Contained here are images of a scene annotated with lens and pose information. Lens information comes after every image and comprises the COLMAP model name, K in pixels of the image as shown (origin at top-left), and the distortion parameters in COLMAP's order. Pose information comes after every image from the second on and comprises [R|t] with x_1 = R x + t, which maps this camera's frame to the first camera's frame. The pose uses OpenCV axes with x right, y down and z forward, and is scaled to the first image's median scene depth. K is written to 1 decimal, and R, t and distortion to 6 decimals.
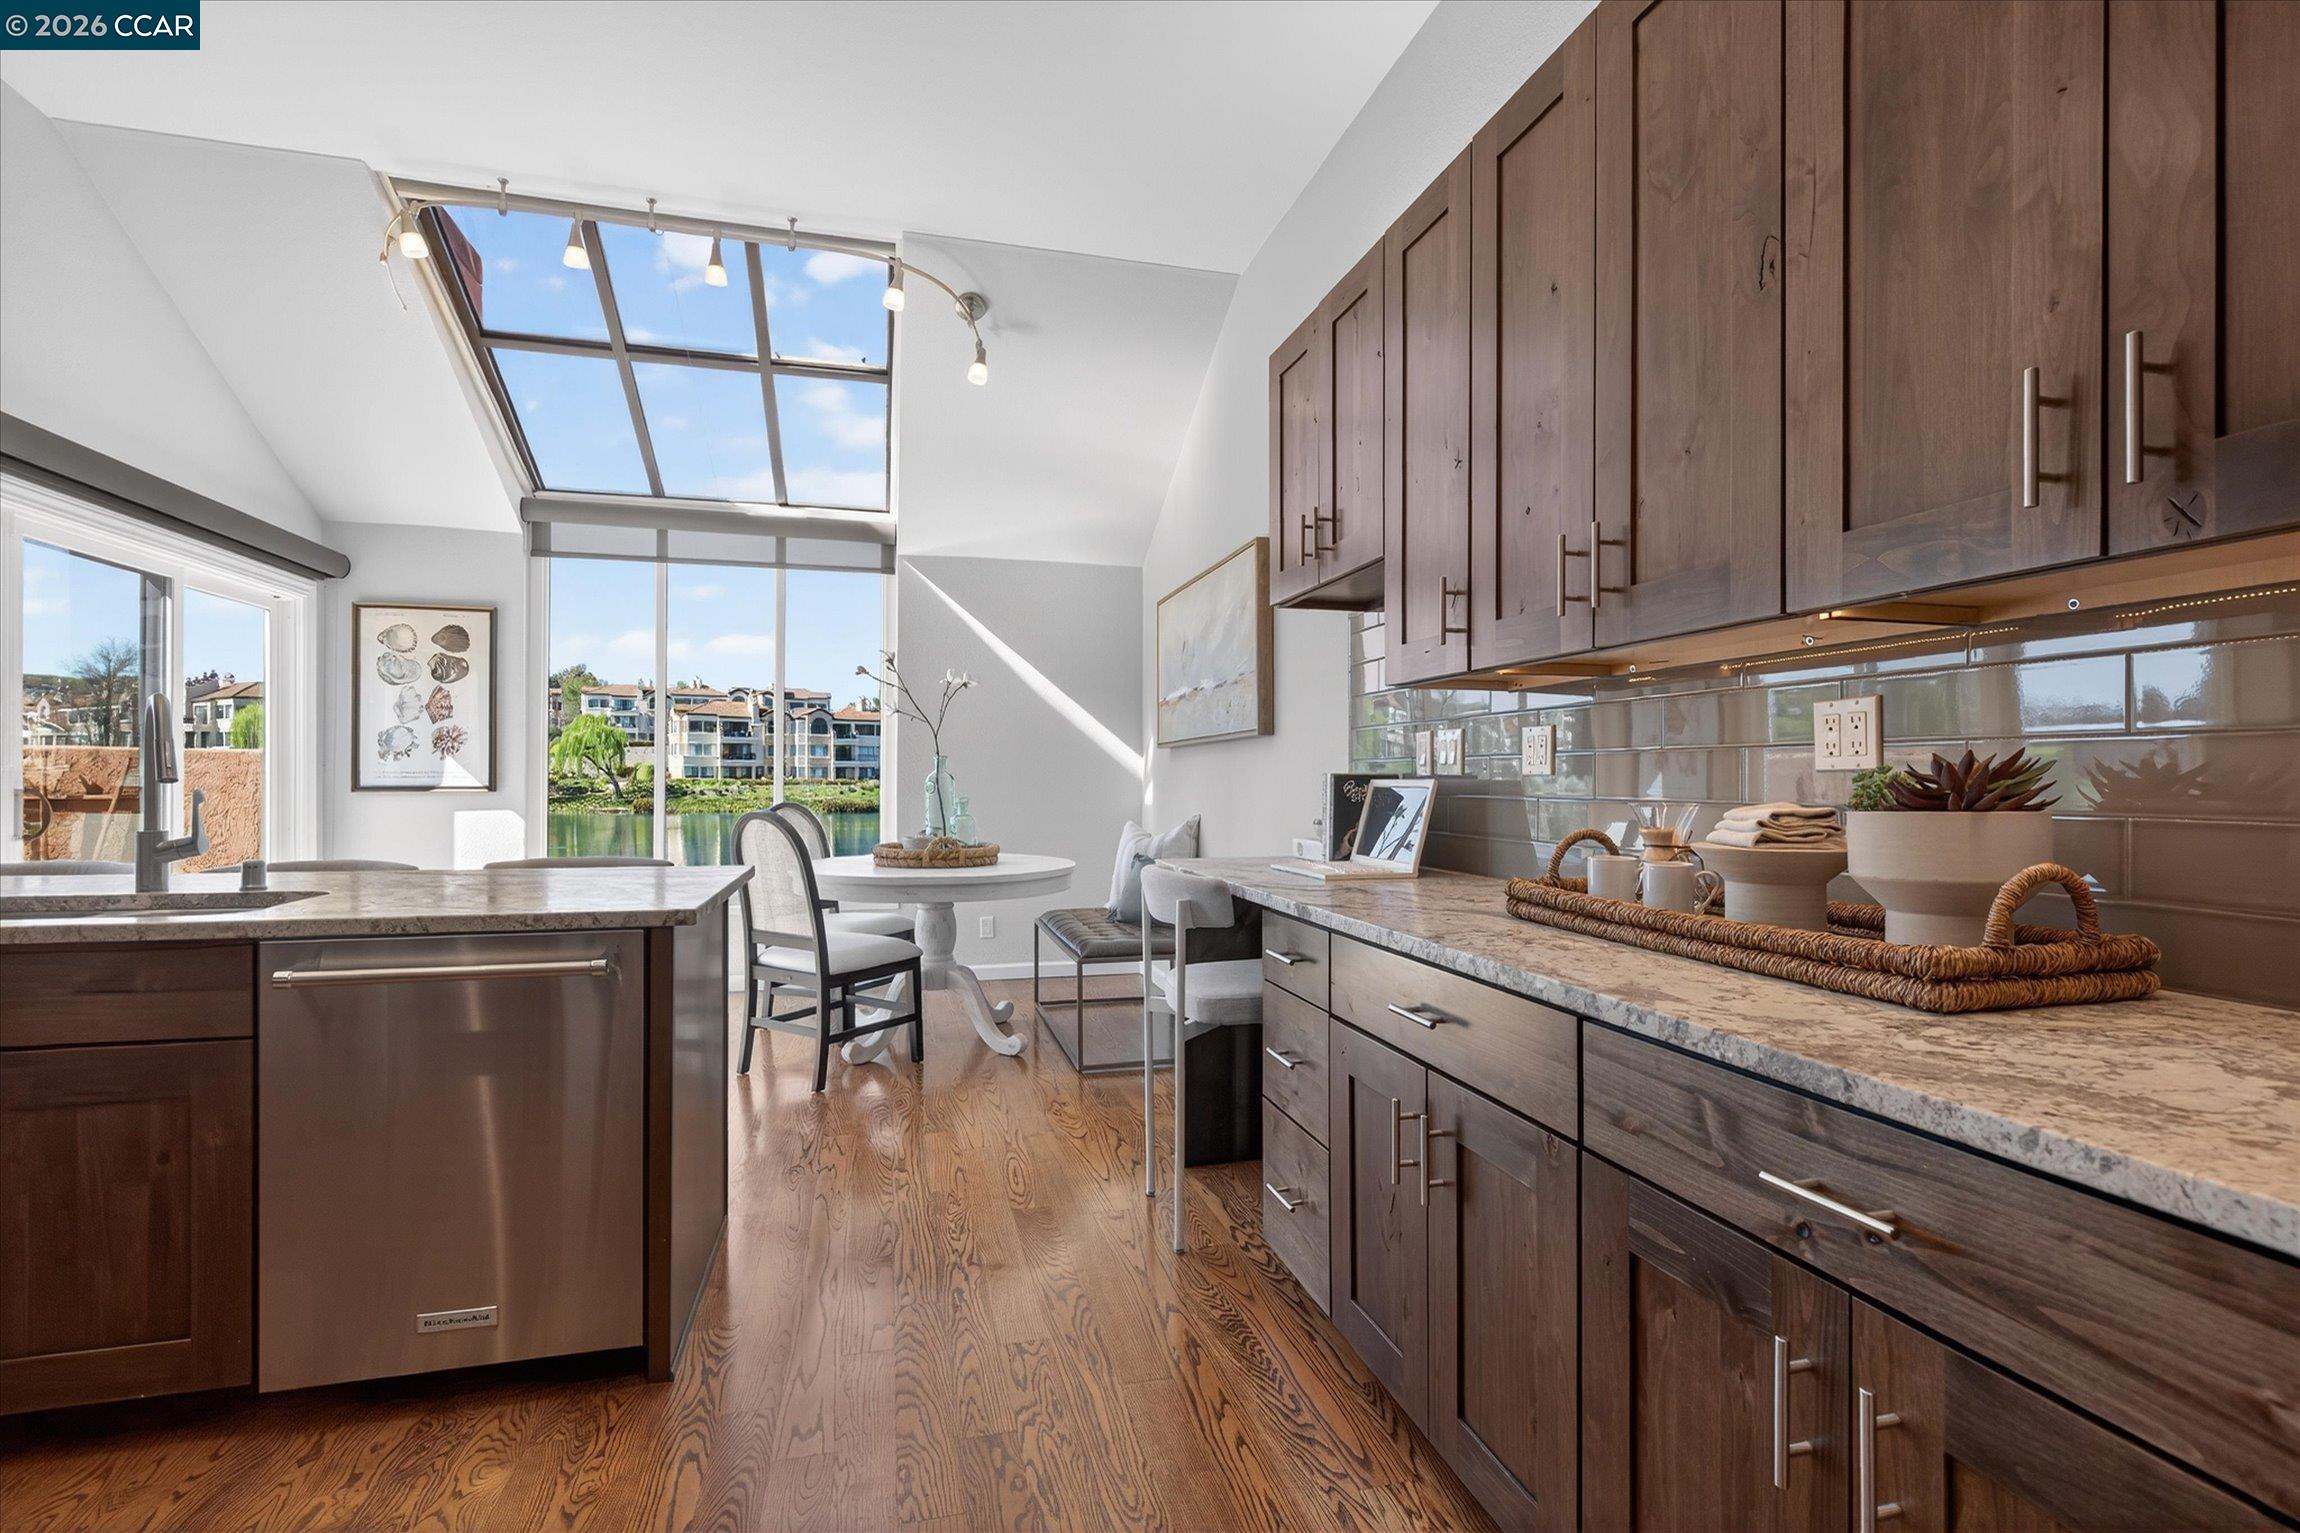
lens RADIAL K [[1085.1, 0, 1174.9], [0, 1085.1, 769.9], [0, 0, 1]] dist [0.000697, -0.001088]
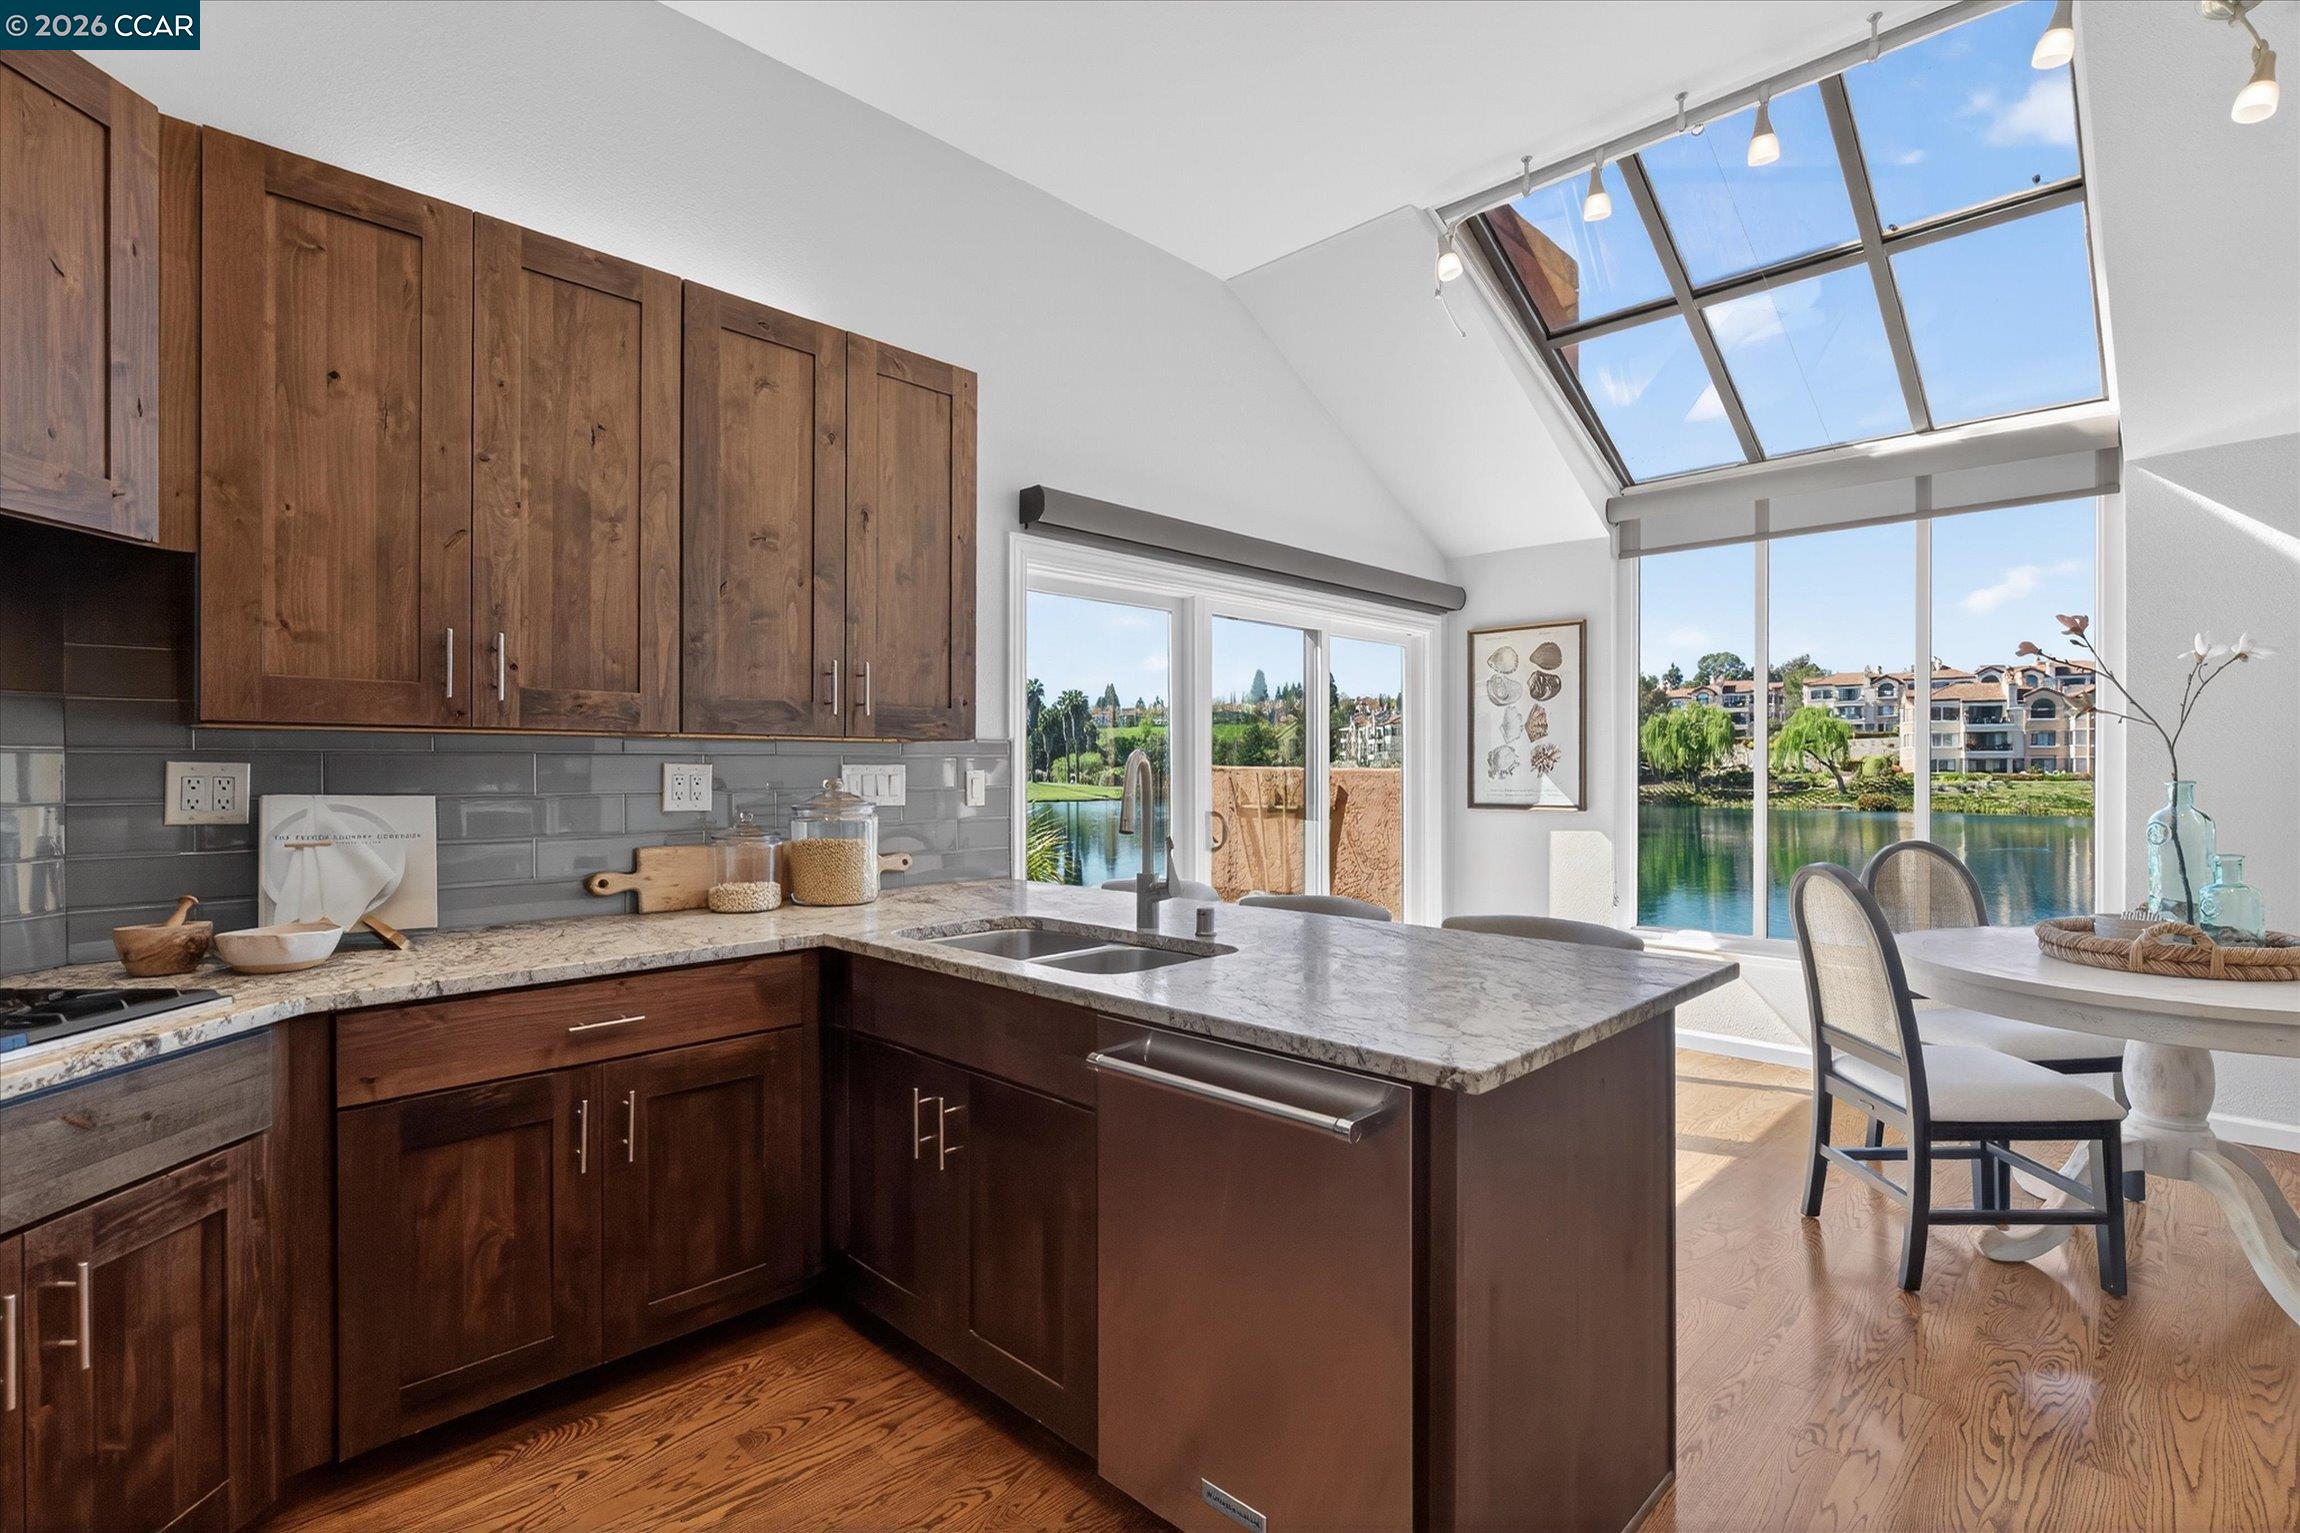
lens RADIAL K [[1085.1, 0, 1174.9], [0, 1085.1, 769.9], [0, 0, 1]] dist [0.000697, -0.001088]
pose [[0.514183, -0.001928, -0.857678, 0.009100], [0.007744, 0.999967, 0.002395, -0.021841], [0.857645, -0.007873, 0.514181, 0.197236]]
